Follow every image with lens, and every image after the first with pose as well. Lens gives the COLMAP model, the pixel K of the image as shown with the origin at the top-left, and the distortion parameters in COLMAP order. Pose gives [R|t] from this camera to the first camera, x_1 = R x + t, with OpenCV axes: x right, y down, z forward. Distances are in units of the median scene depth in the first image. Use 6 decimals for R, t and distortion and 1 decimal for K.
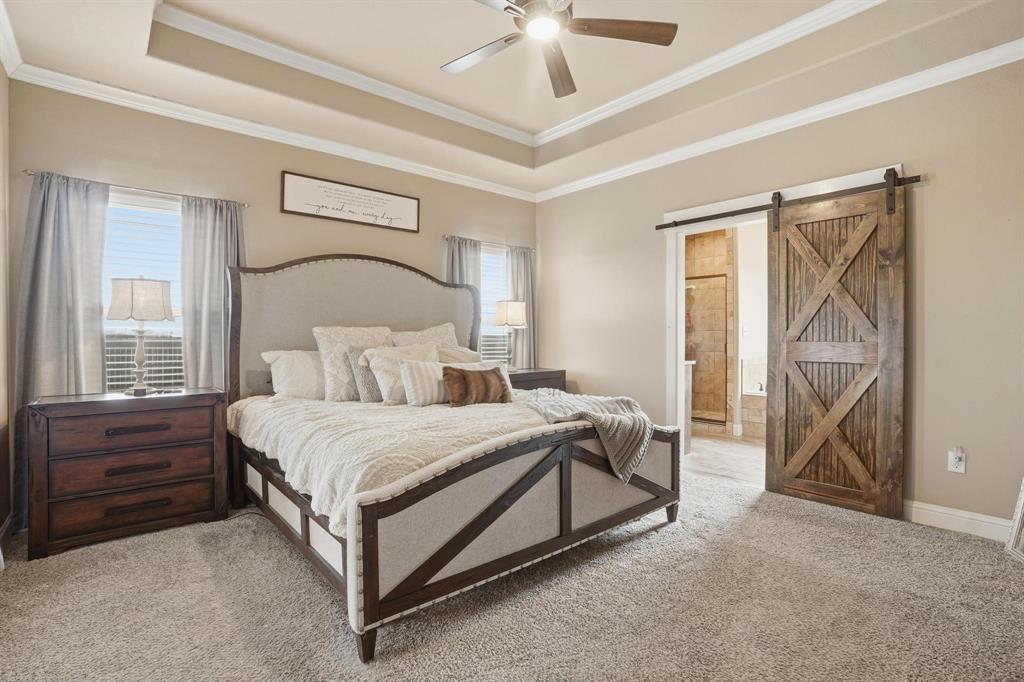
lens RADIAL K [[492.3, 0, 512.1], [0, 492.3, 326.5], [0, 0, 1]] dist [-0.060682, 0.024109]
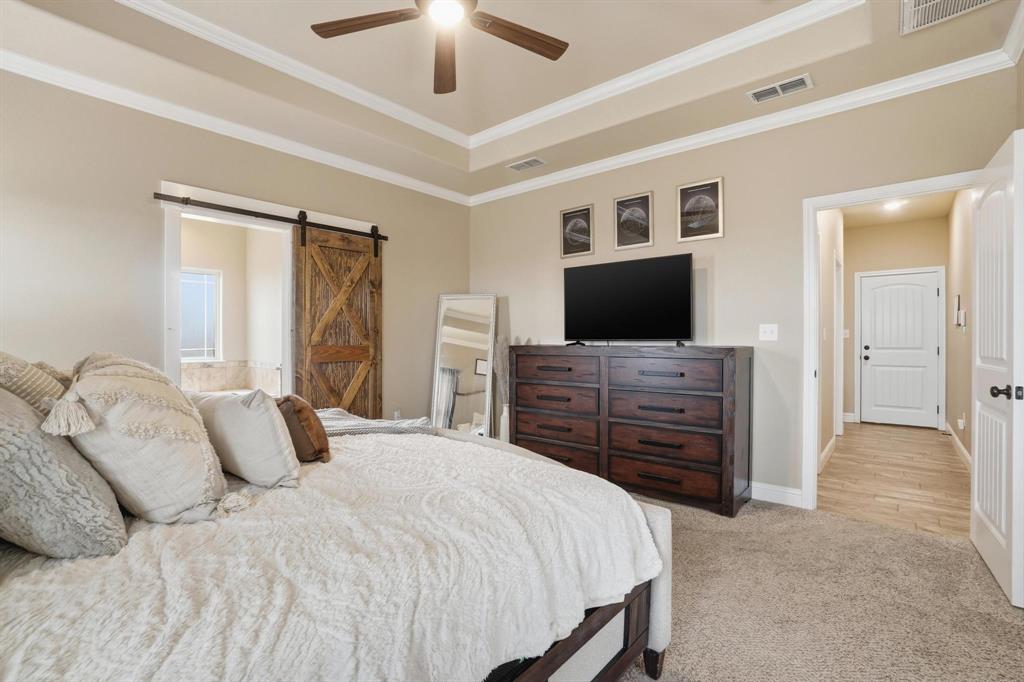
lens RADIAL K [[461.0, 0, 510.6], [0, 461.0, 337.8], [0, 0, 1]] dist [-0.058041, 0.020355]
pose [[-0.148528, 0.000438, 0.988908, -0.584758], [-0.022030, 0.999750, -0.003752, 0.007095], [-0.988663, -0.022343, -0.148482, 0.709593]]
